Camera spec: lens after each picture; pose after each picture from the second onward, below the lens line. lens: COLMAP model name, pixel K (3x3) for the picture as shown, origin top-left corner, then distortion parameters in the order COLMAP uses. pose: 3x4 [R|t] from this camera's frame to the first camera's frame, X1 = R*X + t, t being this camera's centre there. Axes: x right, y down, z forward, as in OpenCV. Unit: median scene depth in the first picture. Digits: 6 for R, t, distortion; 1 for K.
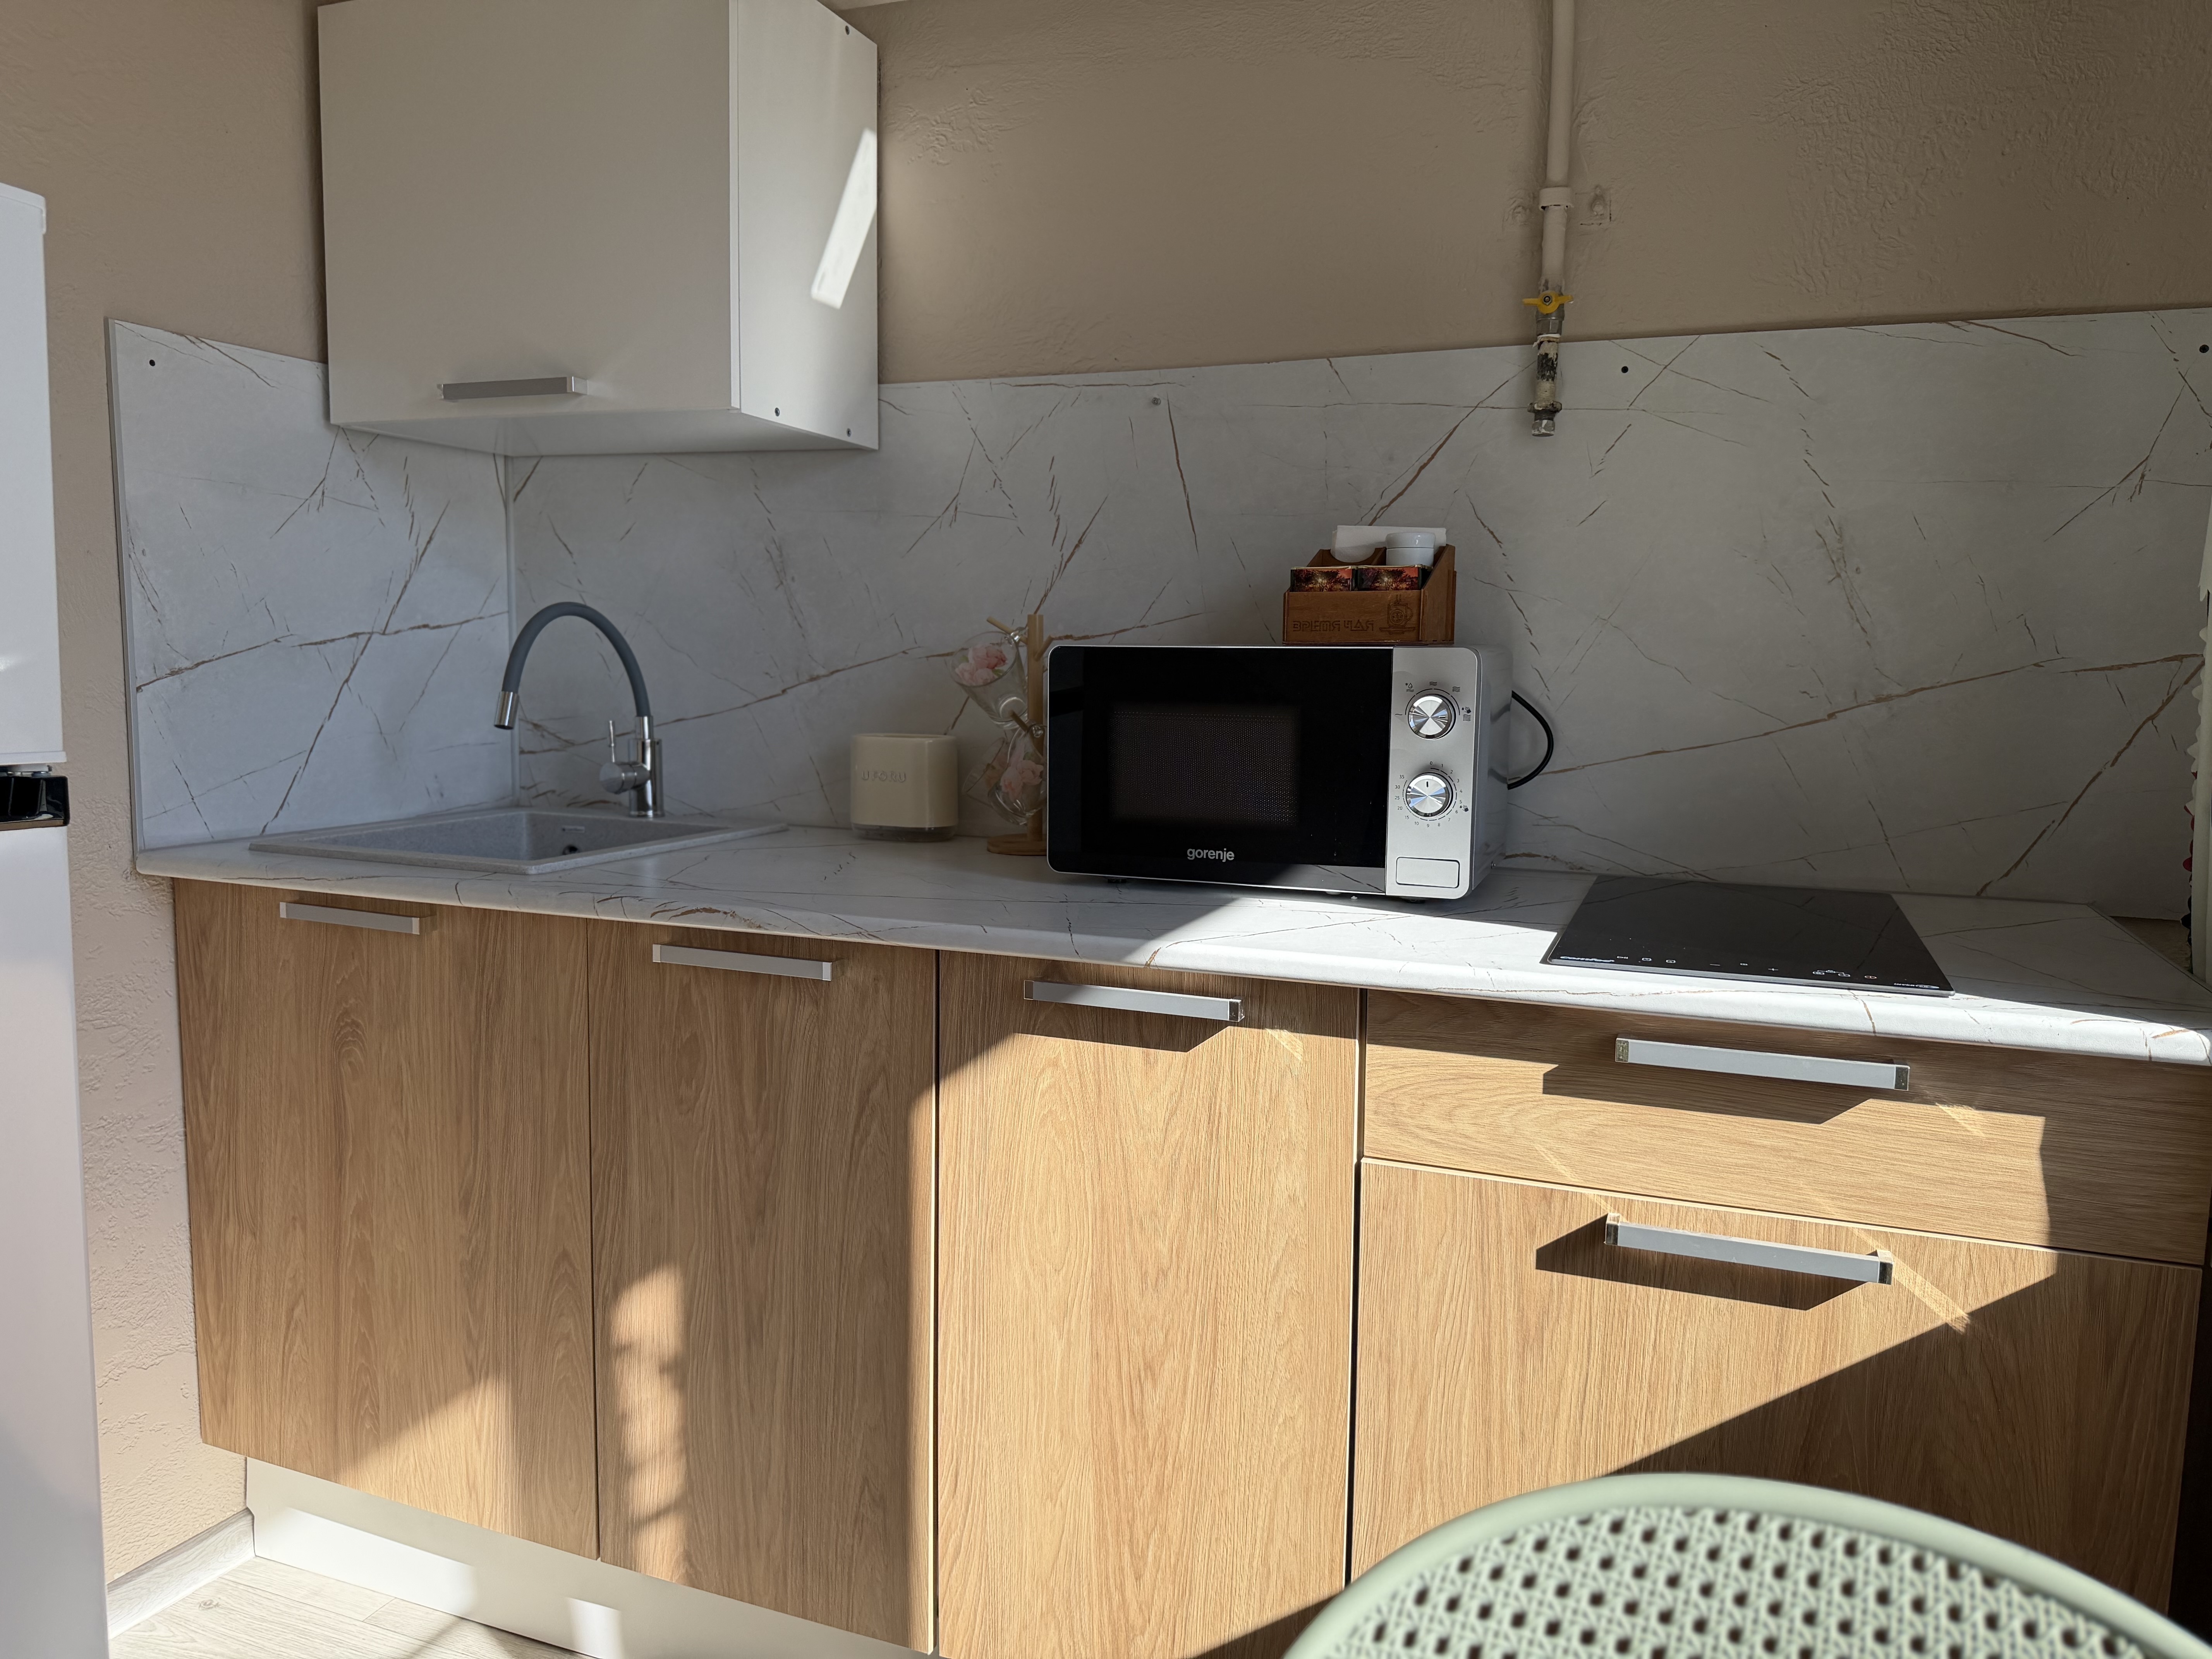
lens RADIAL K [[1569.7, 0, 1109.6], [0, 1569.7, 844.8], [0, 0, 1]] dist [0.053034, -0.071626]
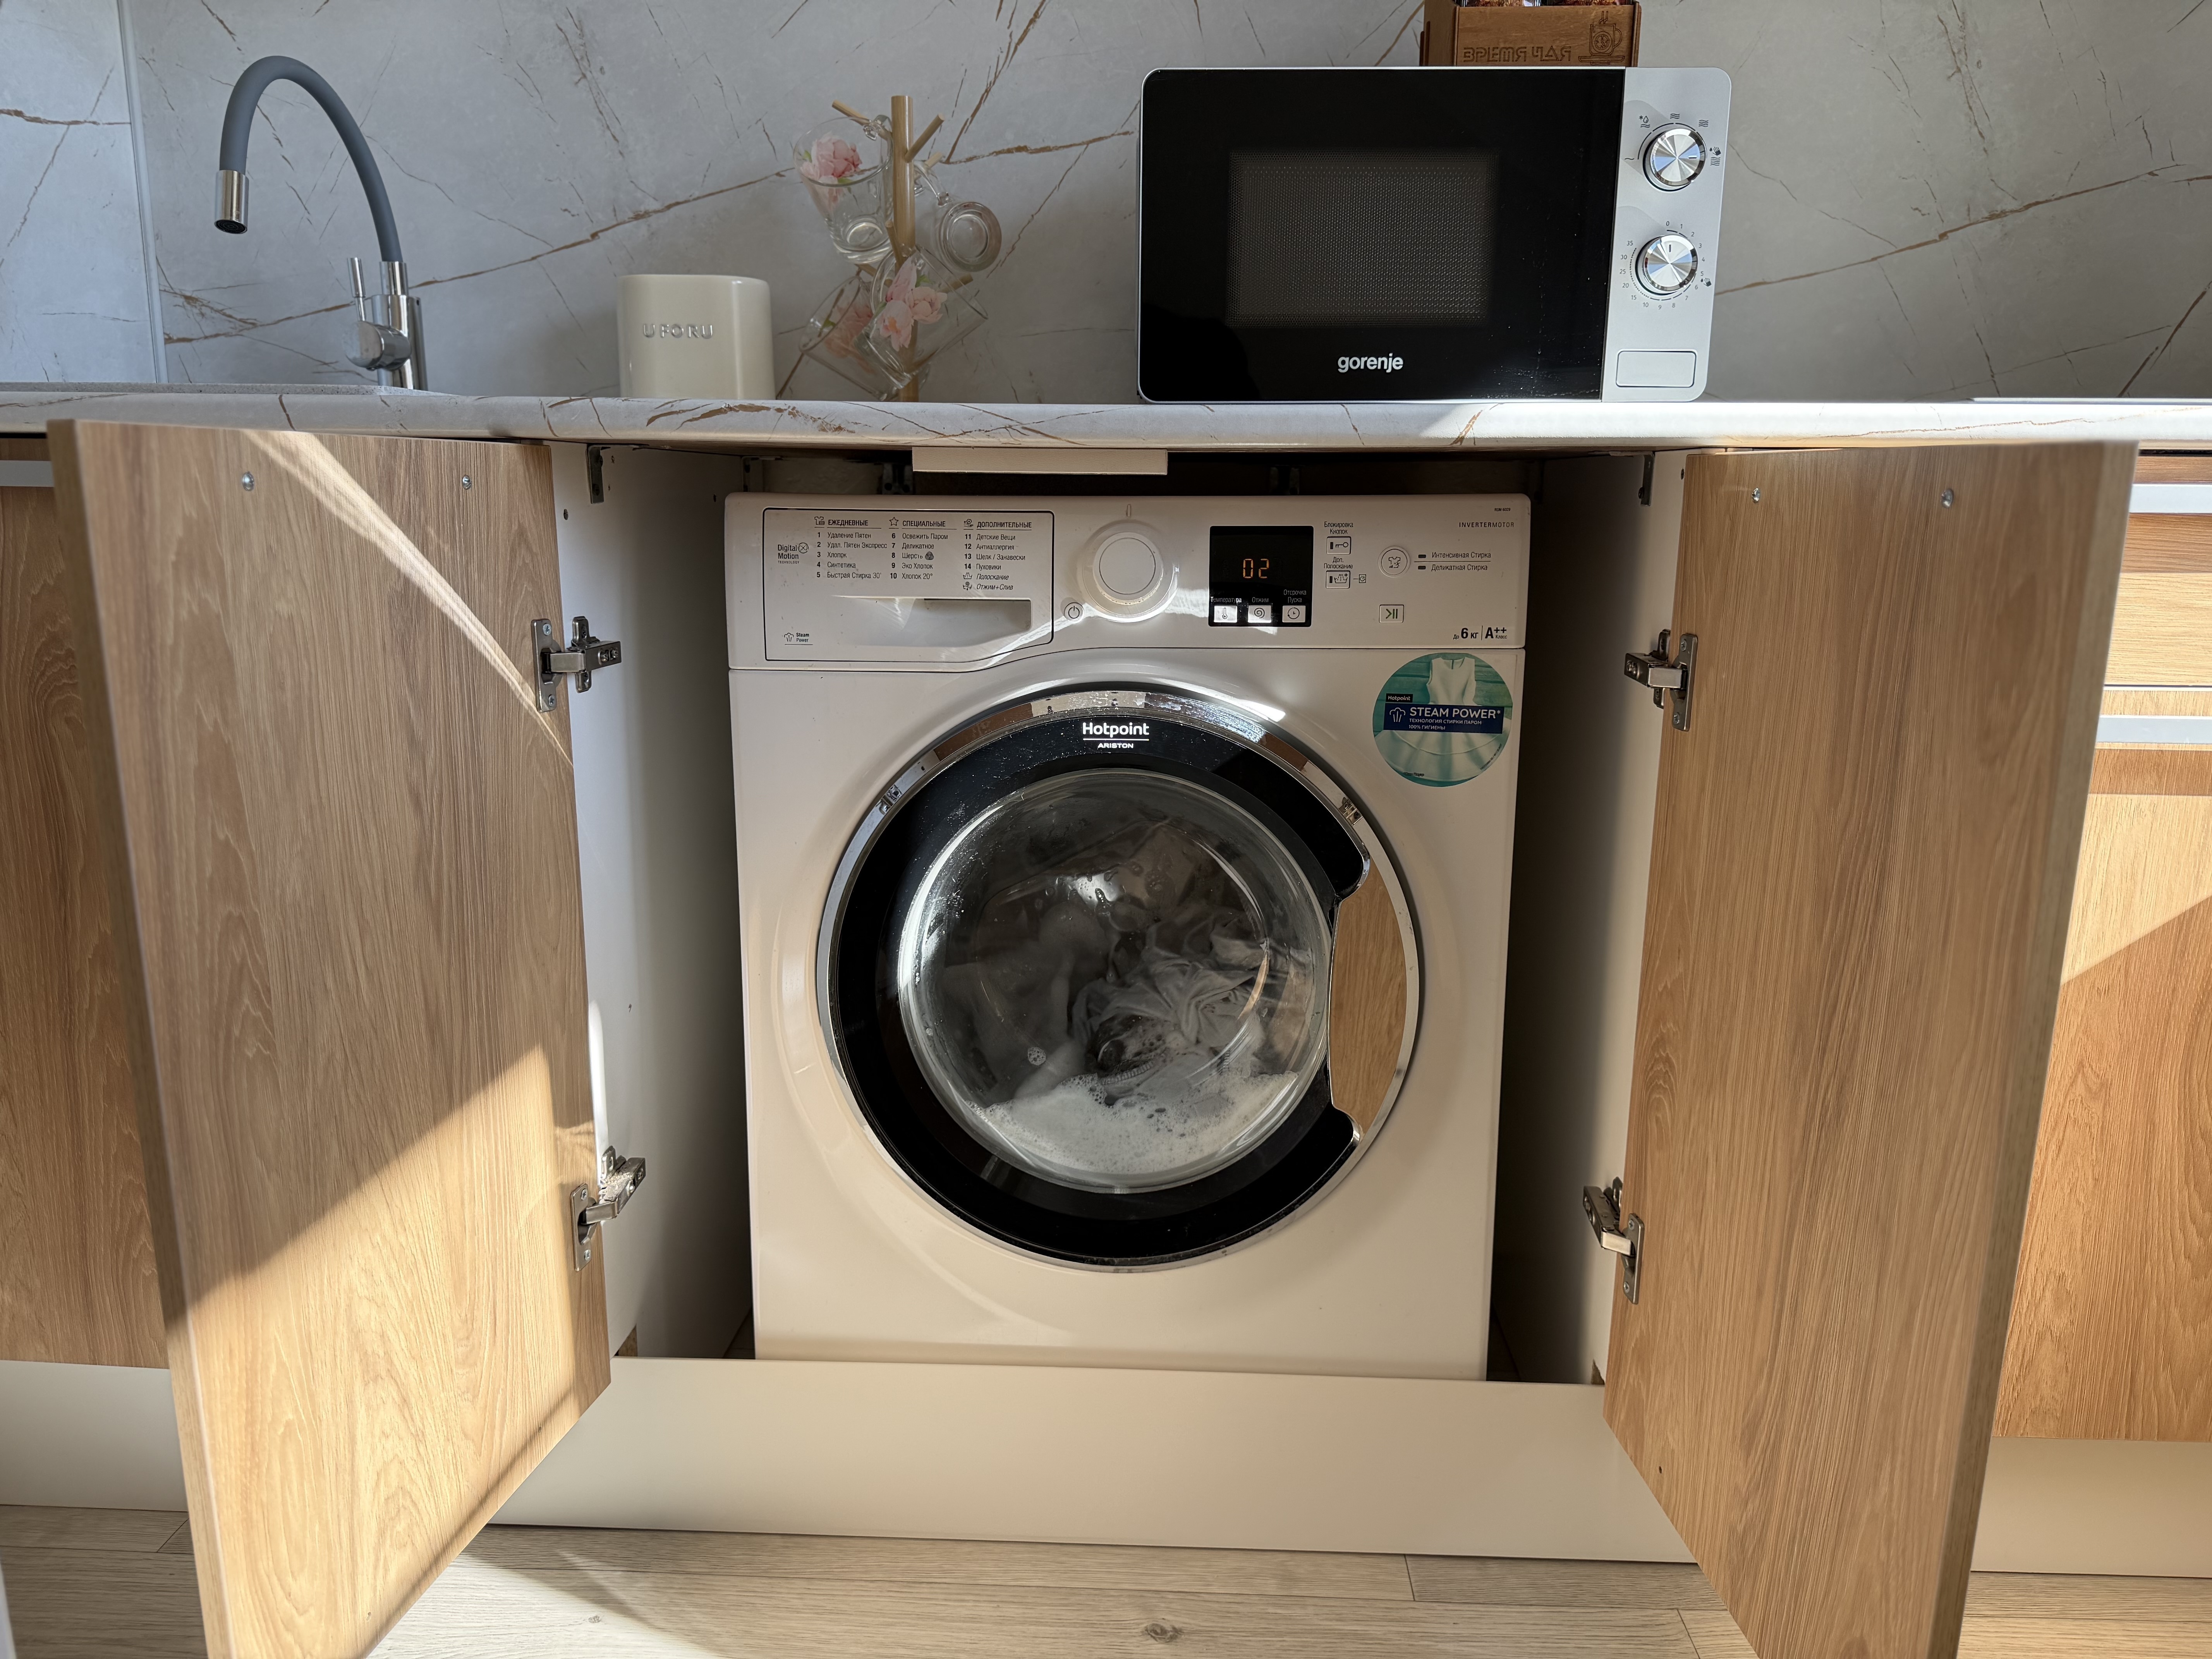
lens RADIAL K [[1569.7, 0, 1105.4], [0, 1569.7, 830.3], [0, 0, 1]] dist [0.053034, -0.071626]
pose [[0.949659, -0.074368, 0.304329, -0.281689], [0.043014, 0.993169, 0.108471, 0.130476], [-0.310317, -0.089920, 0.946371, 0.266286]]
